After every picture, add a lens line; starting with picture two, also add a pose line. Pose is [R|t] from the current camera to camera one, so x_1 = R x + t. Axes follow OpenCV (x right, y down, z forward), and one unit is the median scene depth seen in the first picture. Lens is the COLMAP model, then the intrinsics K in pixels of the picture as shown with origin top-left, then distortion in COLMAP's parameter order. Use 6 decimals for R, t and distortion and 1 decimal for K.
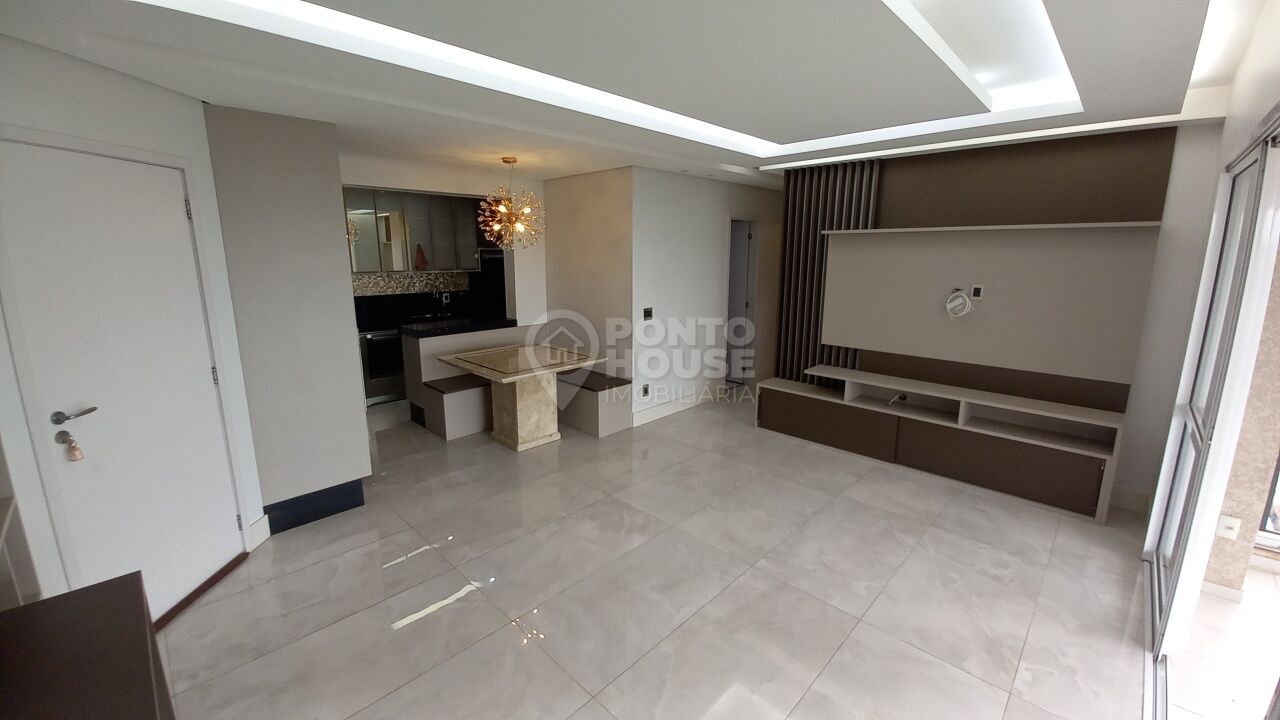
lens RADIAL K [[499.1, 0, 632.7], [0, 499.1, 350.4], [0, 0, 1]] dist [0.001737, -0.000680]
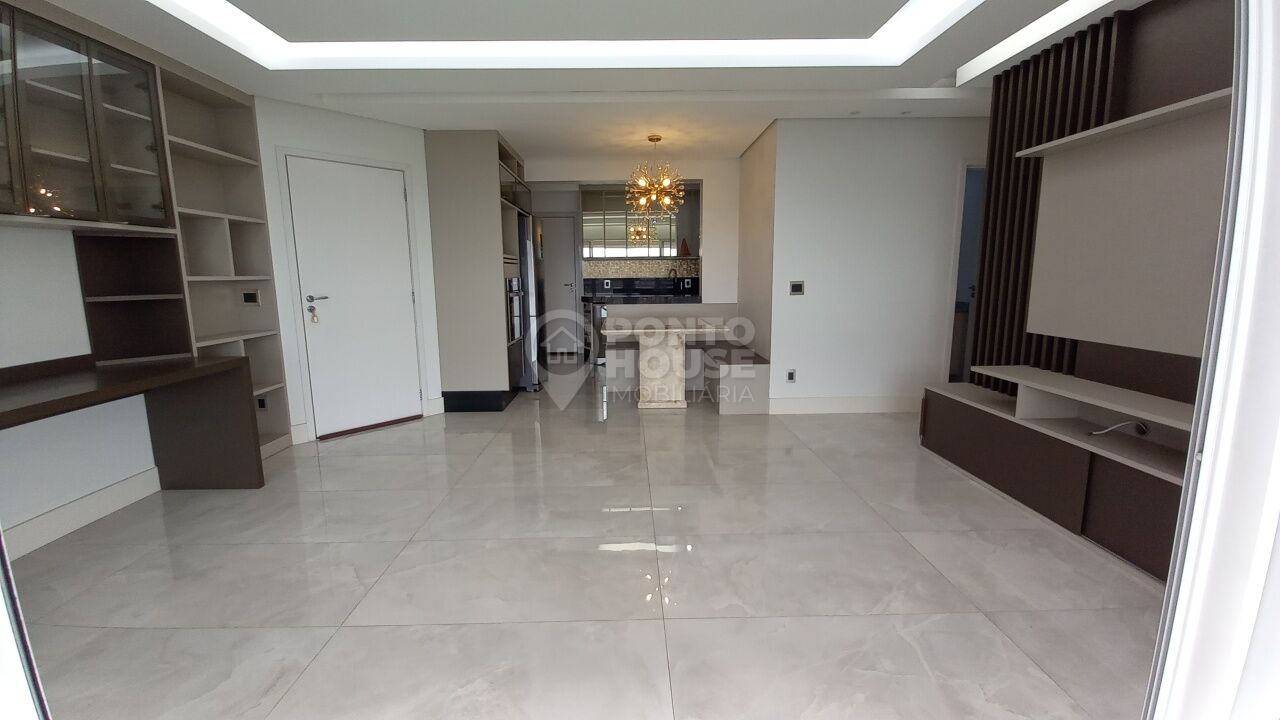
lens RADIAL K [[499.1, 0, 636.0], [0, 499.1, 351.4], [0, 0, 1]] dist [0.001737, -0.000680]
pose [[0.713857, 0.097319, -0.693496, 0.550470], [-0.123589, 0.992261, 0.012028, 0.076607], [0.689299, 0.077122, 0.720360, 0.232710]]
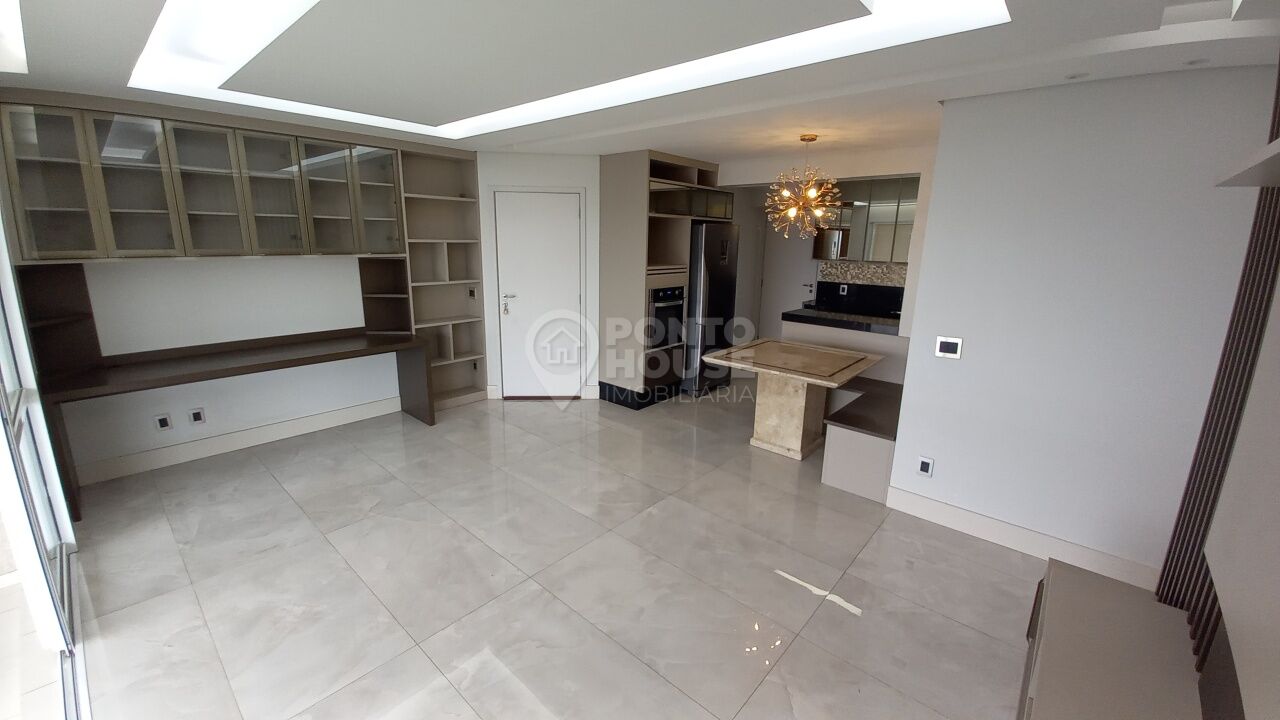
lens RADIAL K [[499.1, 0, 636.3], [0, 499.1, 351.5], [0, 0, 1]] dist [0.001737, -0.000680]
pose [[0.051523, 0.222540, -0.973561, 0.737670], [-0.214061, 0.954659, 0.206890, -0.137761], [0.975461, 0.197742, 0.096823, 0.715398]]
